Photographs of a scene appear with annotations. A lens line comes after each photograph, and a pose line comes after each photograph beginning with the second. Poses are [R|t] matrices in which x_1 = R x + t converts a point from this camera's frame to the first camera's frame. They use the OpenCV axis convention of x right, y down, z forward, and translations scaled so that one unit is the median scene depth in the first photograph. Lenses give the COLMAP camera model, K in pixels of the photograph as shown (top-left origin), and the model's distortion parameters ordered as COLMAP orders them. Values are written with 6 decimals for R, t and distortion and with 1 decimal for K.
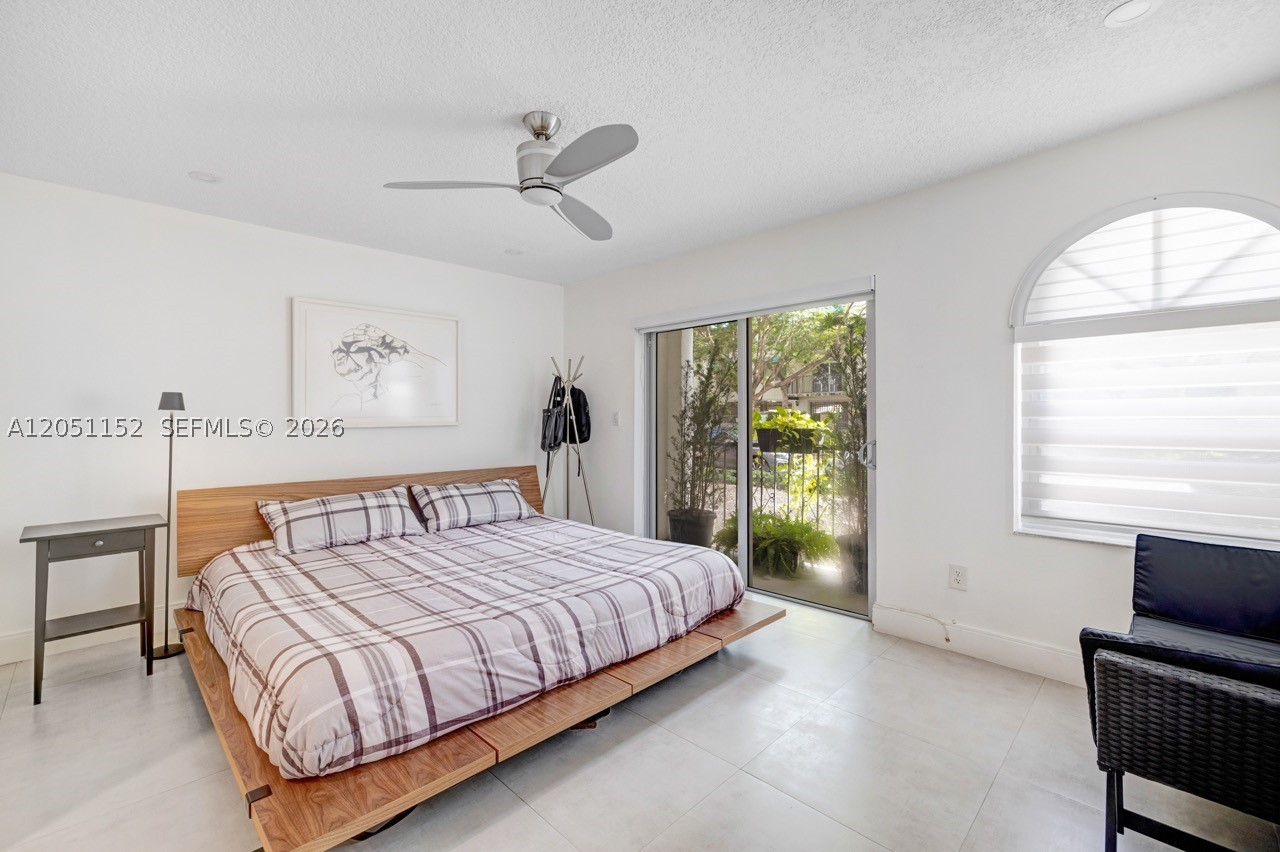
lens RADIAL K [[532.1, 0, 639.8], [0, 532.1, 418.3], [0, 0, 1]] dist [-0.003820, -0.000227]
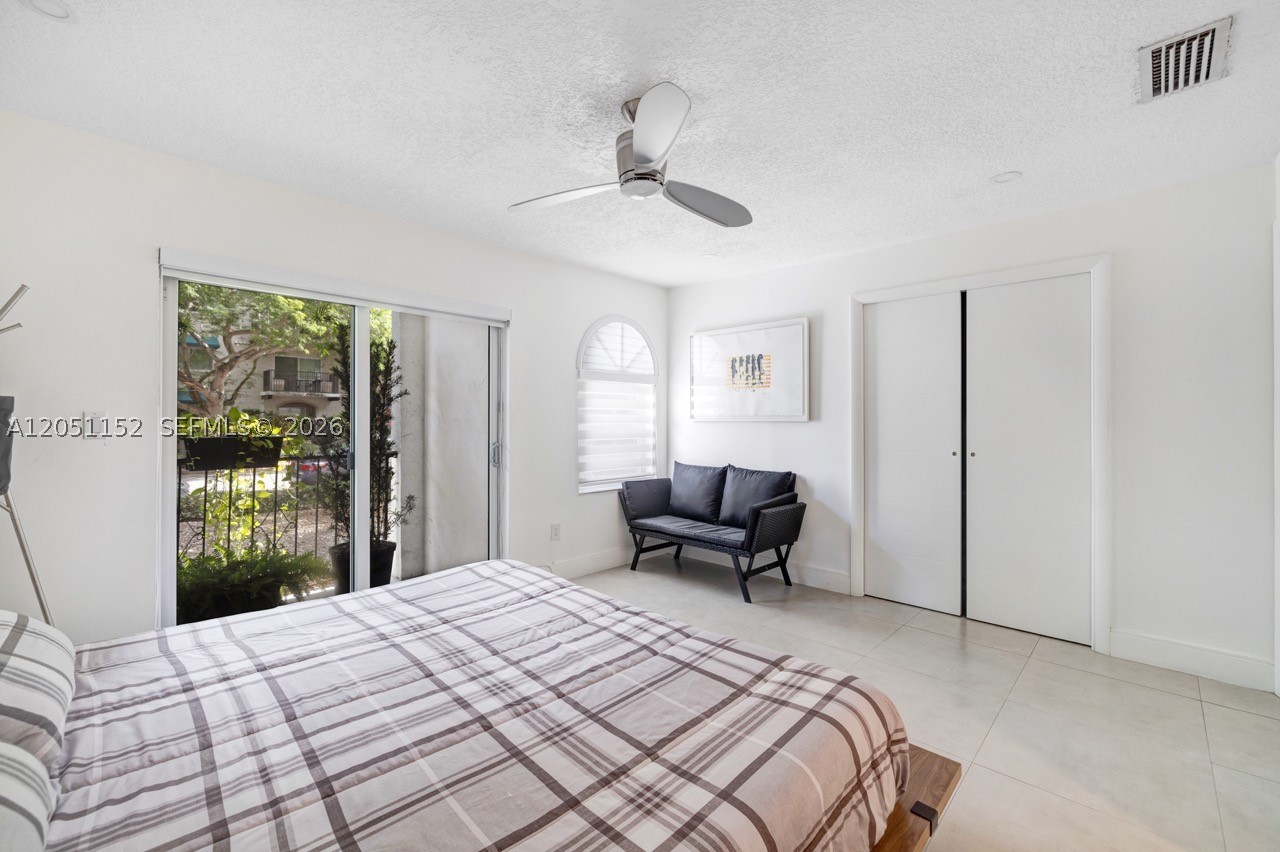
lens RADIAL K [[511.2, 0, 639.7], [0, 511.2, 424.6], [0, 0, 1]] dist [0.000124, 0.000019]
pose [[0.013885, -0.001976, 0.999902, -1.005048], [-0.003319, 0.999992, 0.002022, -0.003974], [-0.999898, -0.003347, 0.013878, 0.911603]]
